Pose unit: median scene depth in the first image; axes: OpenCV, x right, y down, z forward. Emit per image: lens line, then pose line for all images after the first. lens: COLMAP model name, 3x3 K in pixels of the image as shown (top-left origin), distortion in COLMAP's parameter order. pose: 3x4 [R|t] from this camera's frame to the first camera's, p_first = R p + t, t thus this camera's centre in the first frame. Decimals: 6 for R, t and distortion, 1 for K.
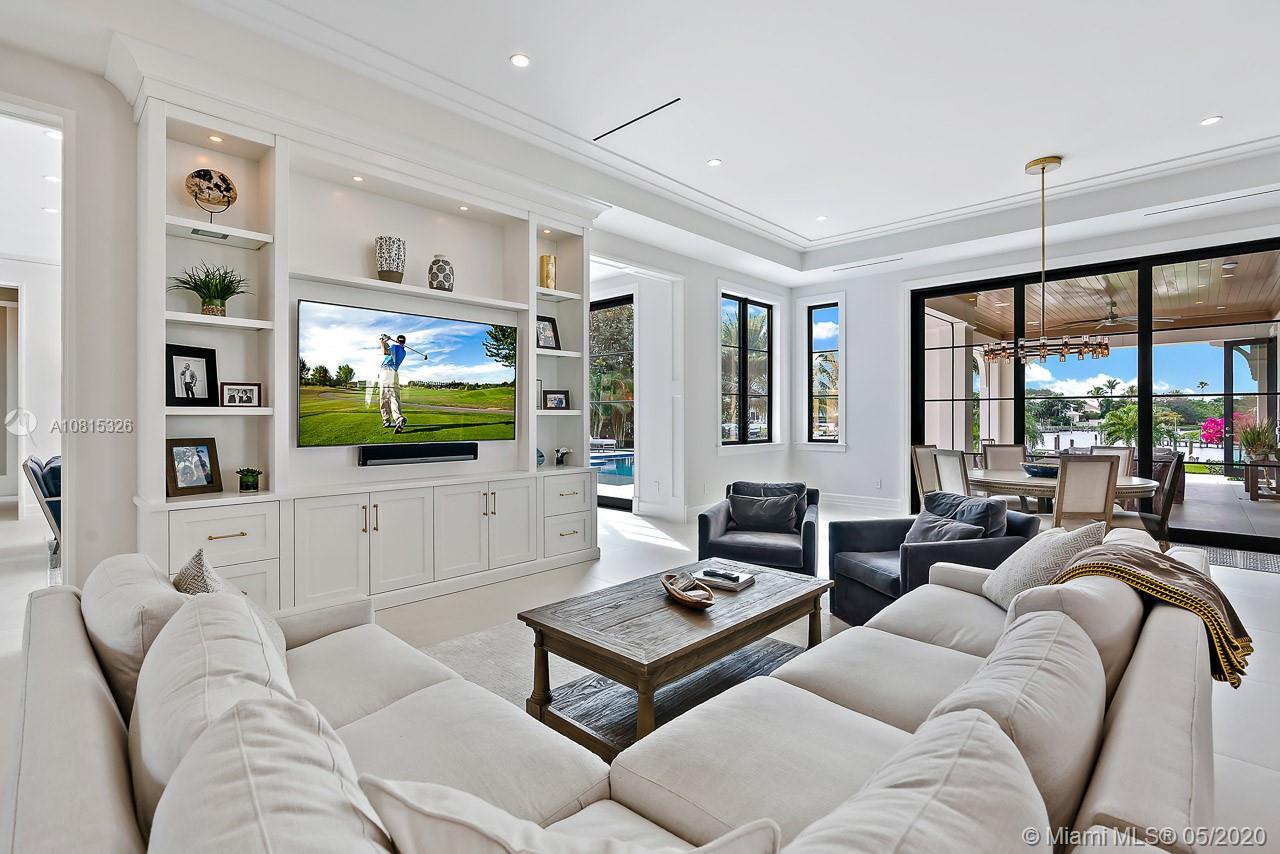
lens RADIAL K [[578.3, 0, 637.5], [0, 578.3, 416.0], [0, 0, 1]] dist [-0.006667, 0.000532]
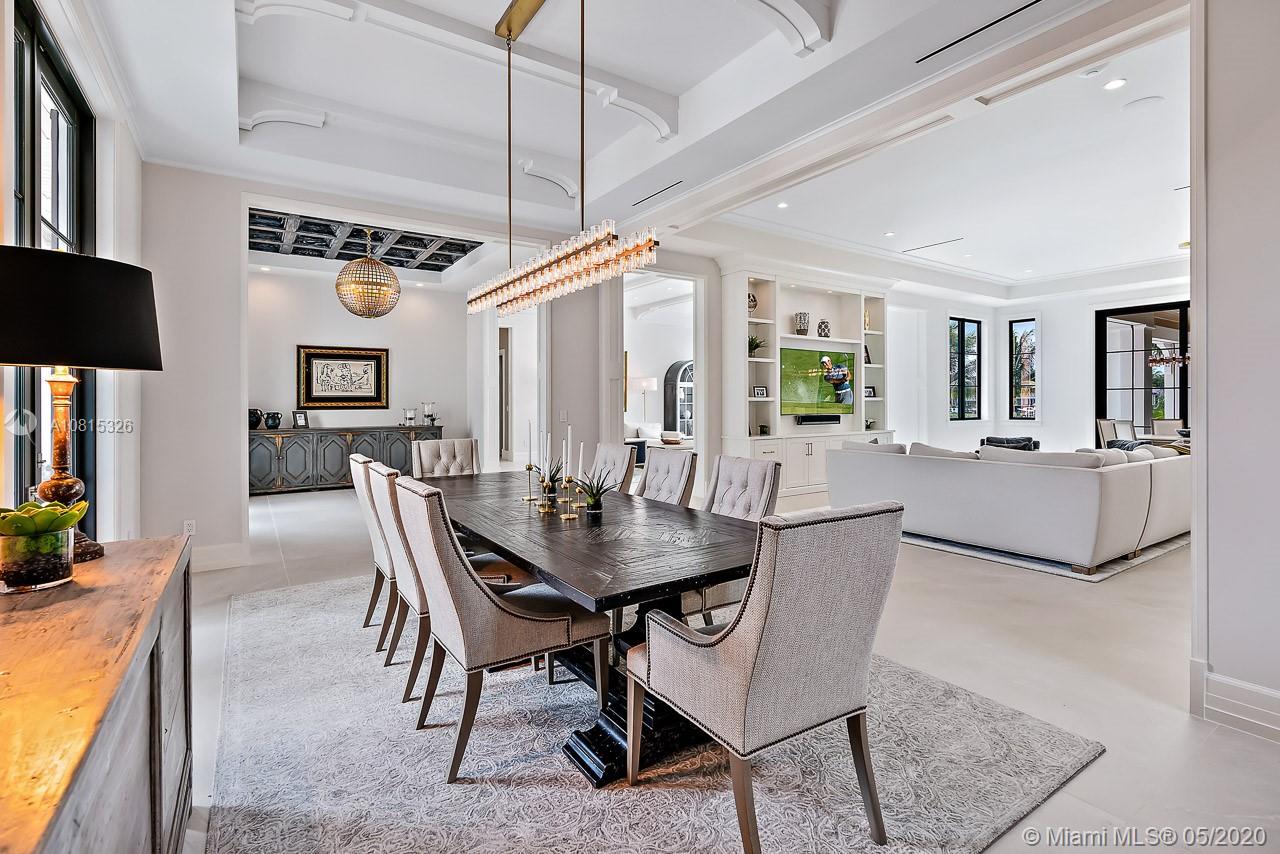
lens RADIAL K [[578.3, 0, 637.5], [0, 578.3, 416.0], [0, 0, 1]] dist [-0.006667, 0.000532]
pose [[0.976164, -0.001027, -0.217033, -0.325651], [0.005743, 0.999761, 0.021100, 0.003345], [0.216959, -0.021844, 0.975936, -0.644327]]
